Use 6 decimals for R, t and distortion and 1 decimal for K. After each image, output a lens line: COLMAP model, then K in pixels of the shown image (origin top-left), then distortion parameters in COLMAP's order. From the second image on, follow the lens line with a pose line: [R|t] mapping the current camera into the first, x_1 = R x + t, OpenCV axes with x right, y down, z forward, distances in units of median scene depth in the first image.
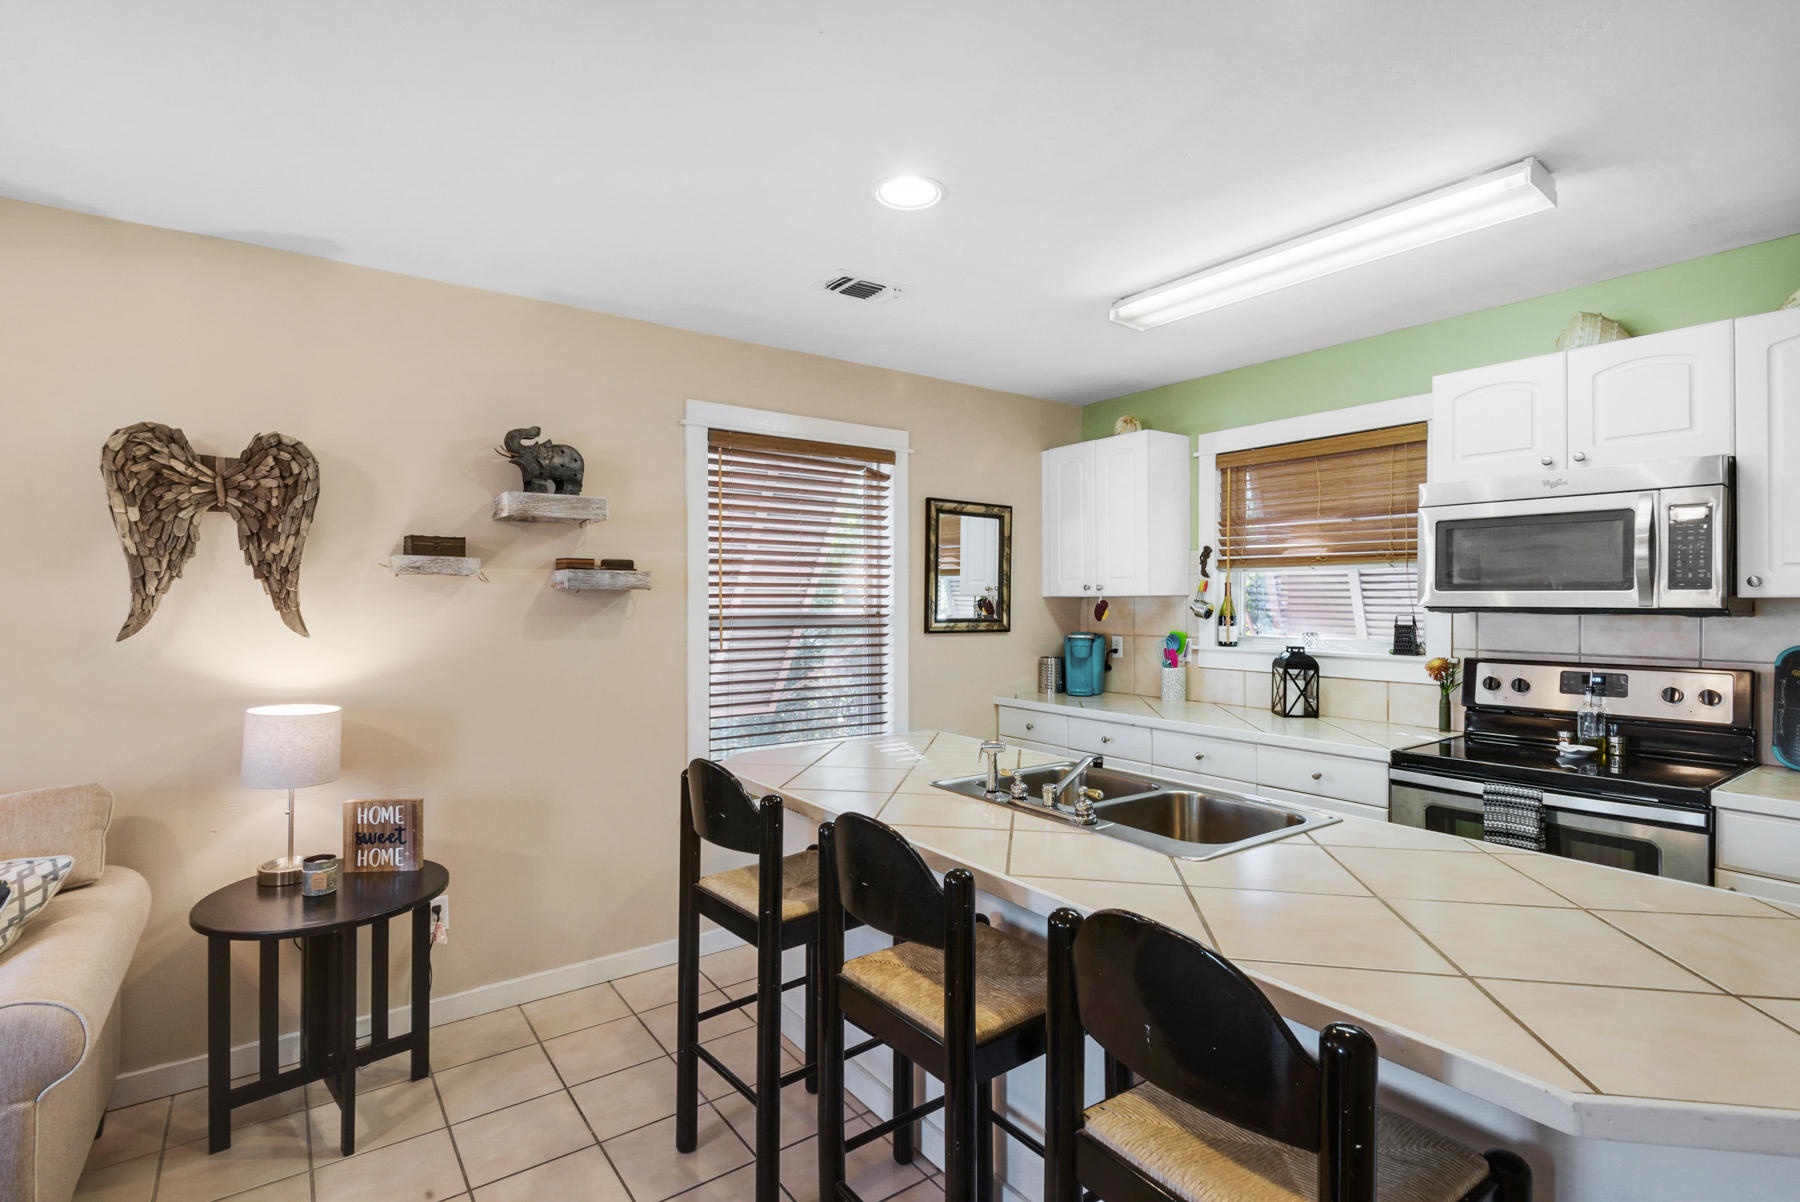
lens RADIAL K [[861.7, 0, 899.8], [0, 861.7, 604.7], [0, 0, 1]] dist [-0.000789, -0.002082]
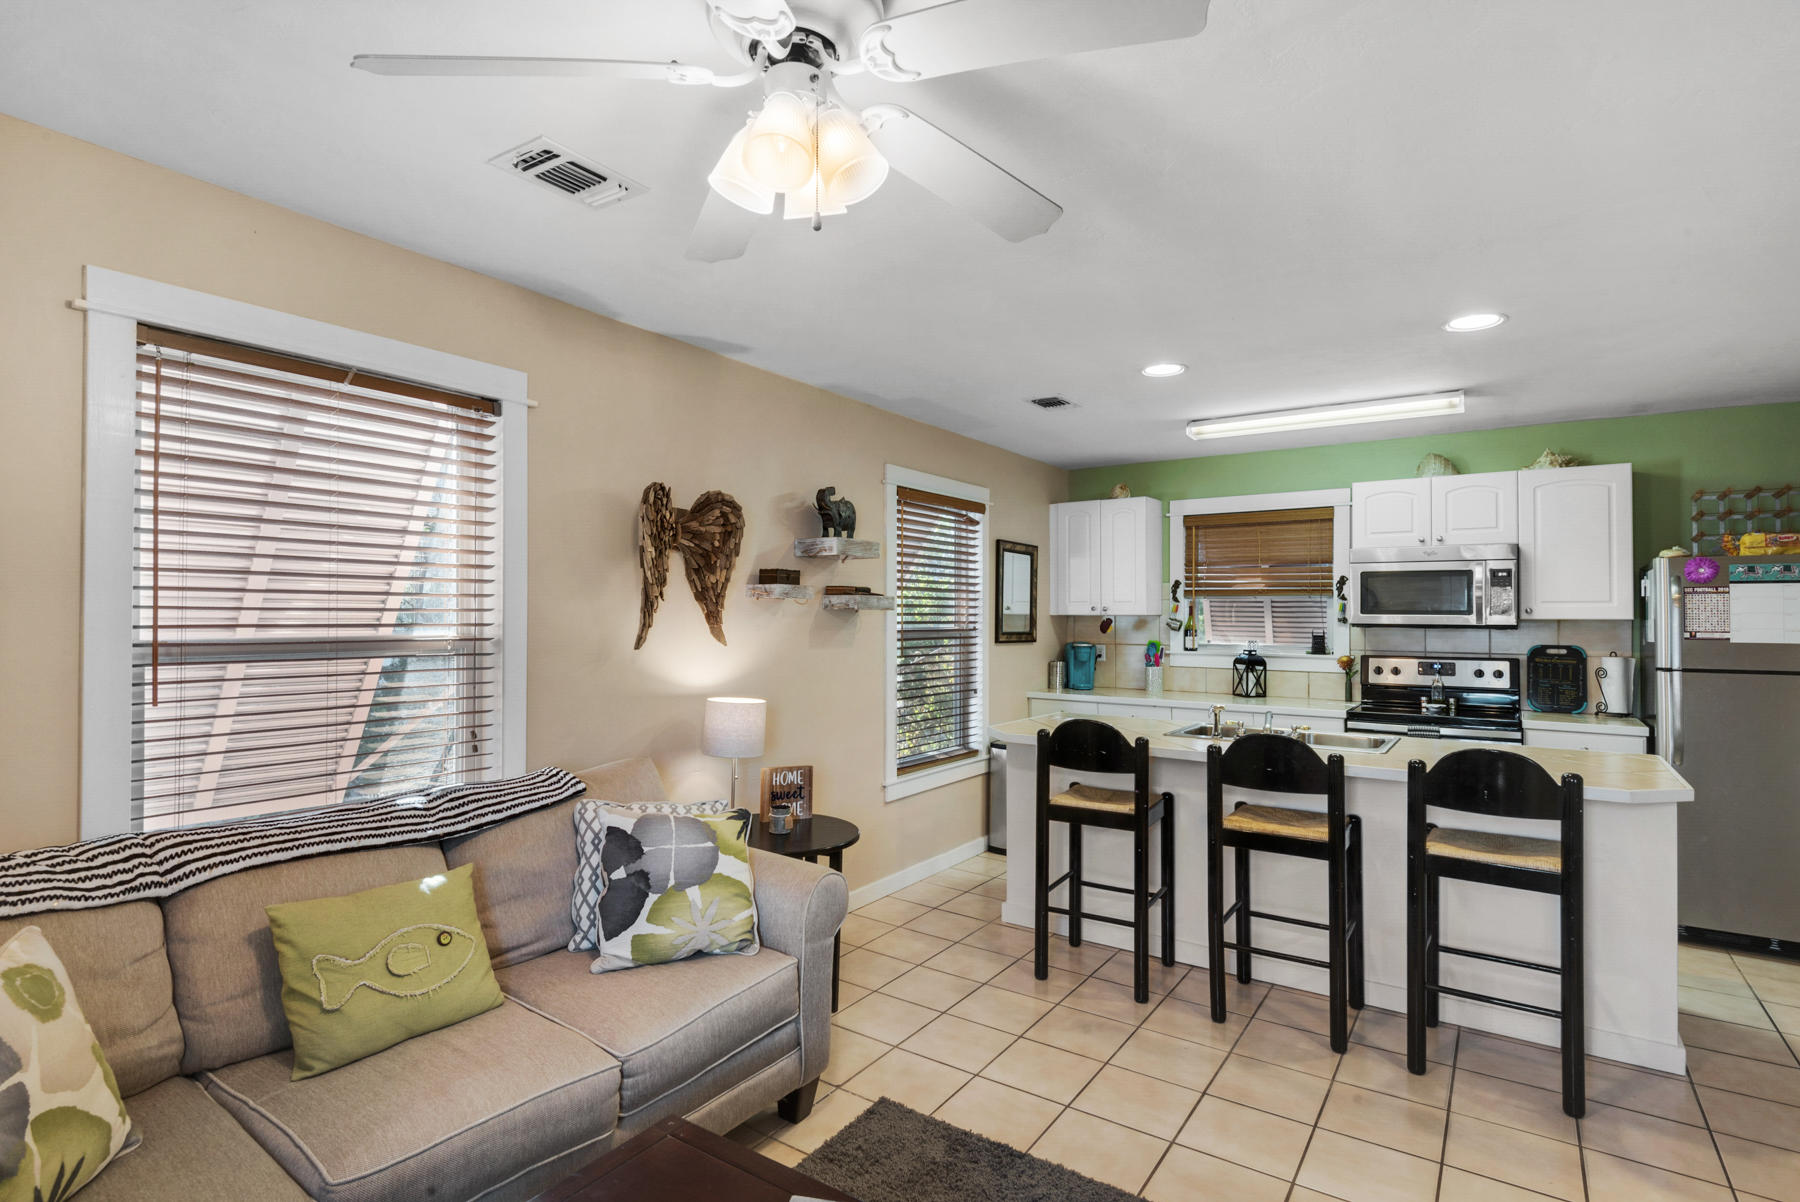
lens RADIAL K [[898.0, 0, 902.7], [0, 898.0, 603.0], [0, 0, 1]] dist [0.004425, 0.000794]
pose [[0.942907, 0.008925, 0.332936, -0.714216], [-0.003231, 0.999839, -0.017652, -0.003735], [-0.333040, 0.015568, 0.942784, -0.305277]]
